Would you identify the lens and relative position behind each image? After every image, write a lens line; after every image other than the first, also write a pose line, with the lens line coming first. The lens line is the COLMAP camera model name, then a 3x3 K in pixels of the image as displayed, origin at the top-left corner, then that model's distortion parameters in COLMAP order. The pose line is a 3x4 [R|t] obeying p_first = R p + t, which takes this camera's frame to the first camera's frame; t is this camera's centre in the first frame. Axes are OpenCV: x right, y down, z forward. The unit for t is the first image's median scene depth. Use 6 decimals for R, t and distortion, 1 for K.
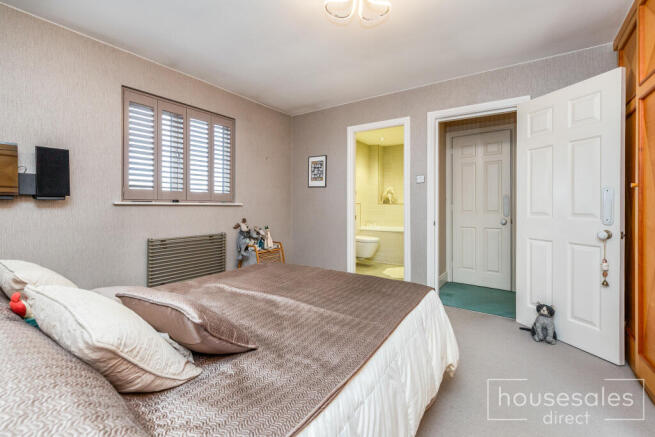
lens RADIAL K [[289.4, 0, 327.8], [0, 289.4, 206.2], [0, 0, 1]] dist [0.000120, 0.000024]
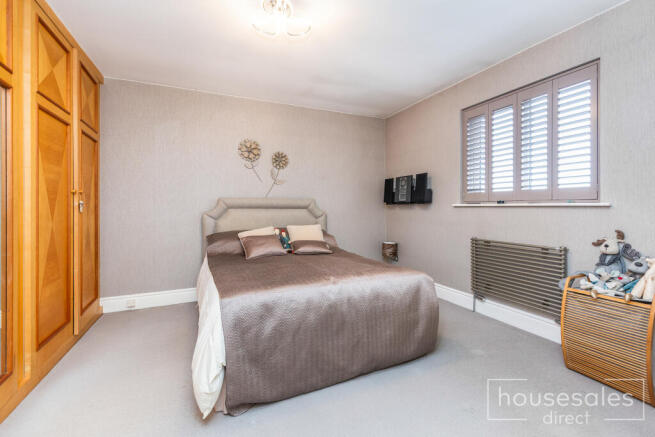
lens RADIAL K [[289.4, 0, 327.8], [0, 289.4, 206.2], [0, 0, 1]] dist [0.000120, 0.000024]
pose [[-0.519799, -0.004295, -0.854278, 0.504430], [-0.001623, 0.999991, -0.004040, -0.000385], [0.854287, -0.000714, -0.519801, 0.921169]]
